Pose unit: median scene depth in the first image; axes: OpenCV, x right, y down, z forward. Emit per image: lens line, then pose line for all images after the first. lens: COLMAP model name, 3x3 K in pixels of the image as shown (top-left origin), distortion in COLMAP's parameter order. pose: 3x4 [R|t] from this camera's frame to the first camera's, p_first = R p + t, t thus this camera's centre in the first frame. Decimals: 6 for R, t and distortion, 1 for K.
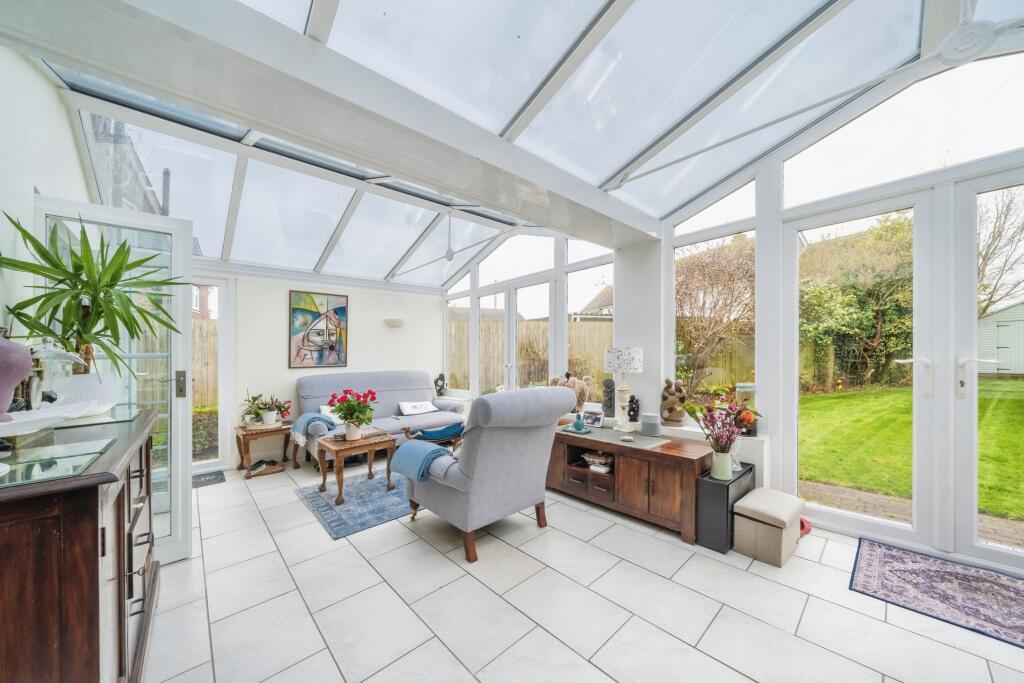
lens RADIAL K [[354.8, 0, 514.9], [0, 354.8, 359.6], [0, 0, 1]] dist [-0.000850, -0.000271]
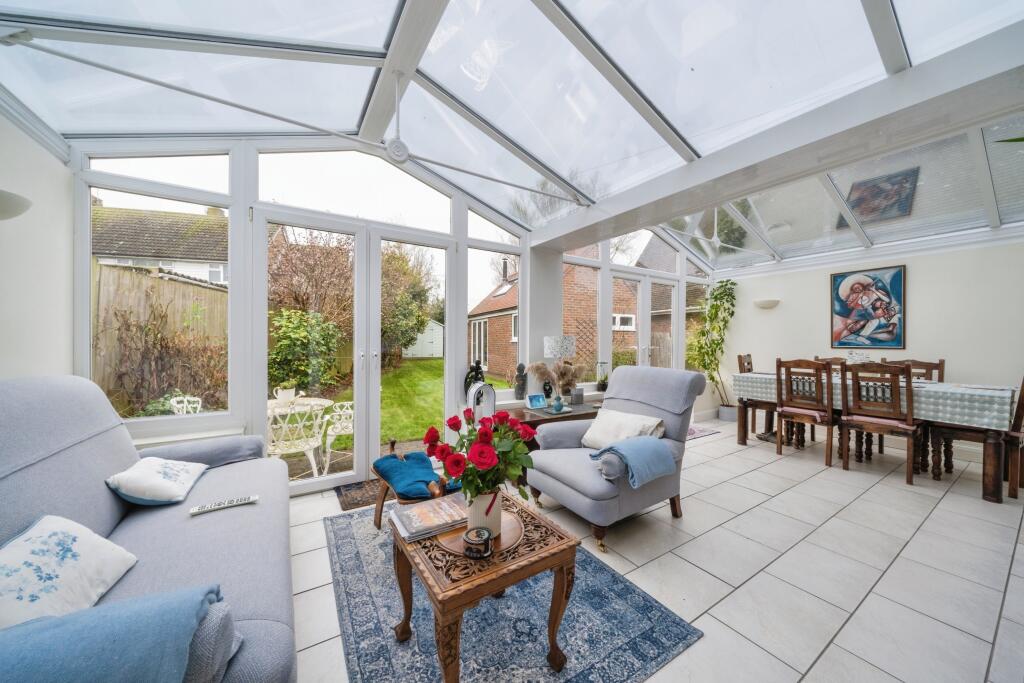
lens RADIAL K [[354.8, 0, 511.9], [0, 354.8, 346.6], [0, 0, 1]] dist [-0.000850, -0.000271]
pose [[0.185063, 0.006019, 0.982708, -0.301637], [0.001375, 0.999979, -0.006384, 0.003949], [-0.982726, 0.002533, 0.185050, 0.311583]]
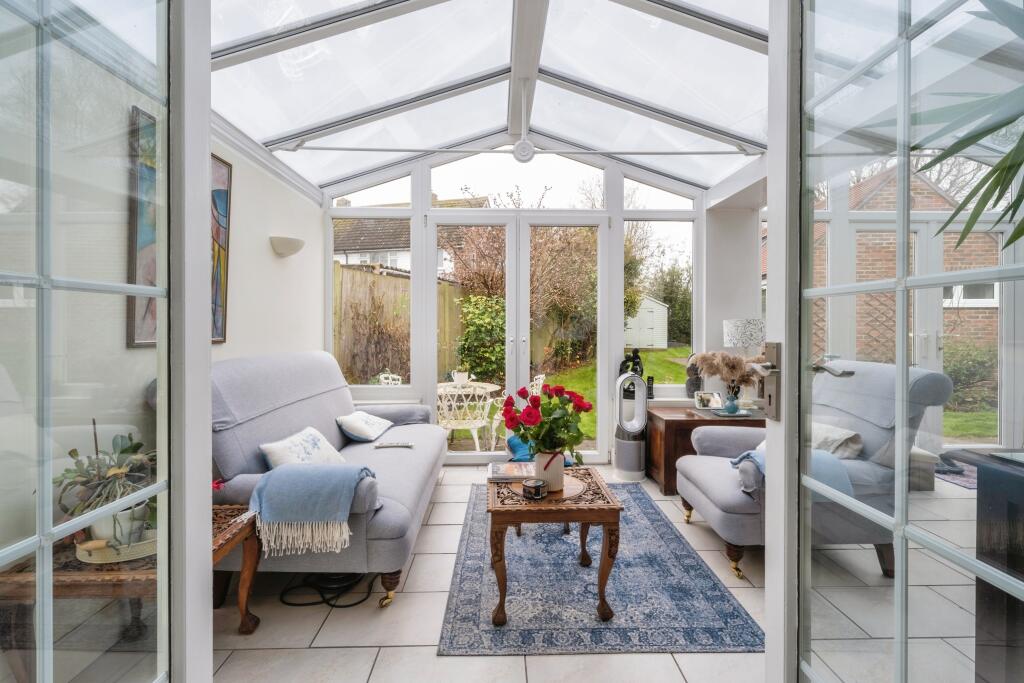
lens RADIAL K [[478.0, 0, 510.5], [0, 478.0, 335.3], [0, 0, 1]] dist [0.014254, -0.000066]
pose [[0.663040, 0.006796, 0.748553, -0.346823], [-0.006079, 0.999975, -0.003695, 0.006179], [-0.748559, -0.002100, 0.663065, 0.210697]]
